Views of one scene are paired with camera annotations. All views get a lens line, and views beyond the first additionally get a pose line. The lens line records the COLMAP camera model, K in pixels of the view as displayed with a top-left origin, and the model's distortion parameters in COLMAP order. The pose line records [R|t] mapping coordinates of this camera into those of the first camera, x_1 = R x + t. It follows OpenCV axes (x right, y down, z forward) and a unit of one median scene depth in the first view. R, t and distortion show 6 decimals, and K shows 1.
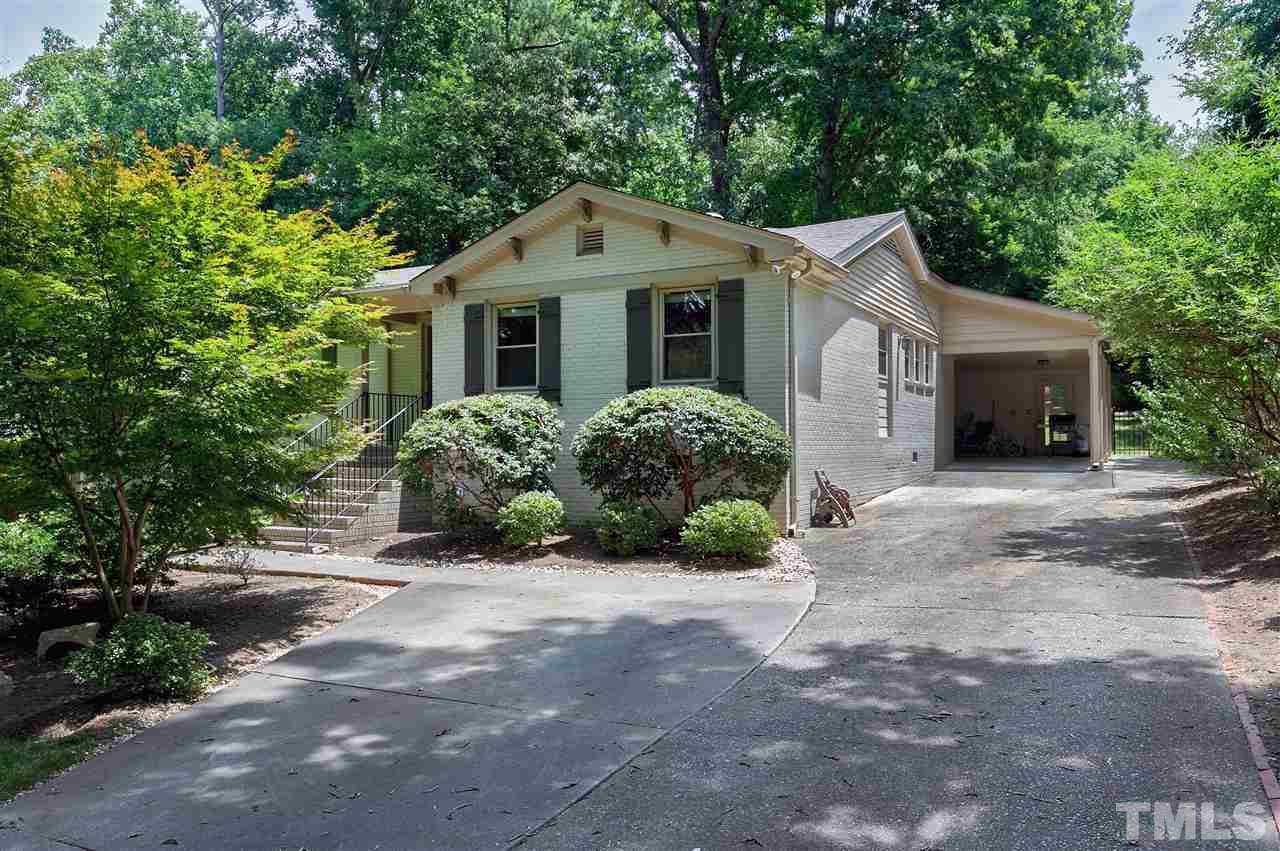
lens RADIAL K [[990.6, 0, 640.4], [0, 990.6, 428.7], [0, 0, 1]] dist [-0.000928, 0.004992]
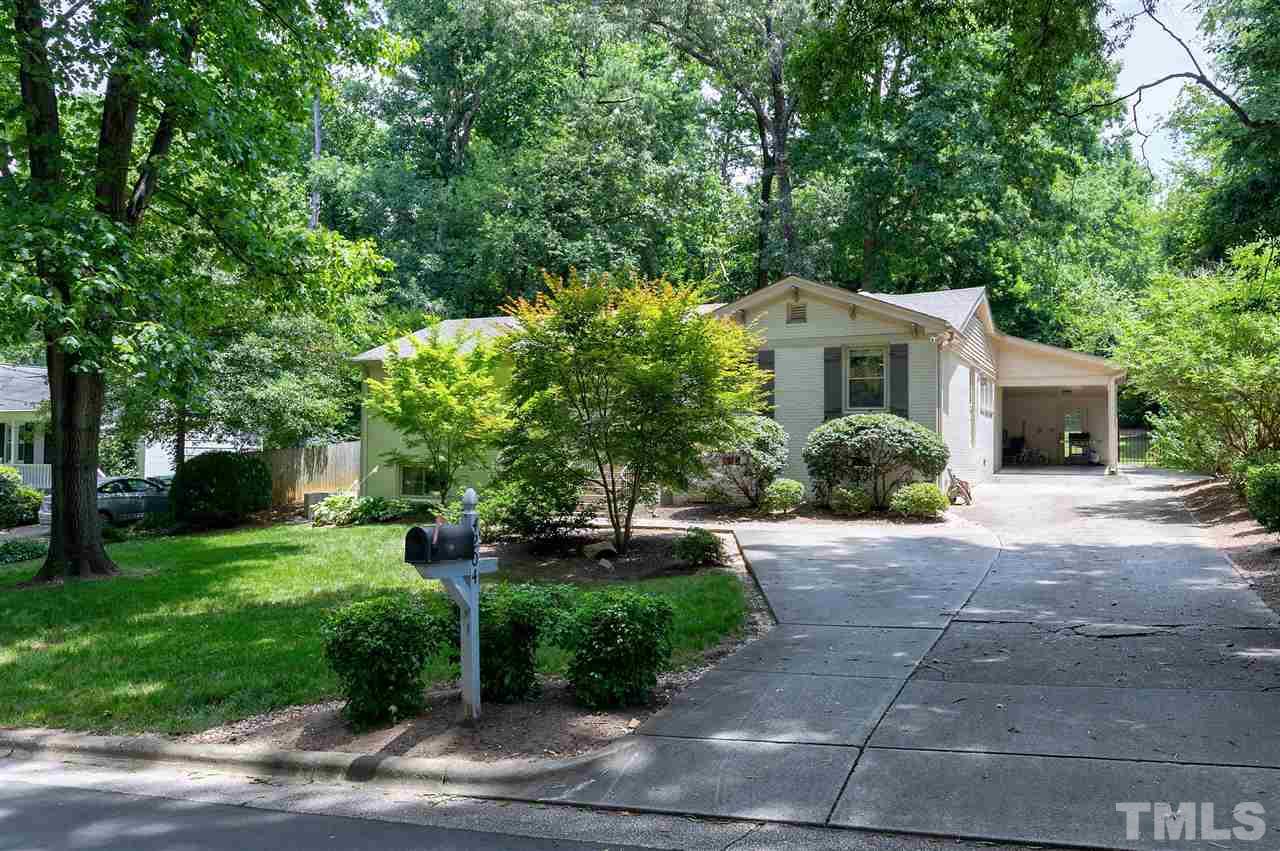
lens RADIAL K [[1043.5, 0, 639.4], [0, 1043.5, 427.3], [0, 0, 1]] dist [-0.004856, 0.005833]
pose [[0.998931, 0.013021, 0.044344, -0.354875], [-0.012446, 0.999835, -0.013200, 0.006208], [-0.044509, 0.012633, 0.998929, -0.564064]]
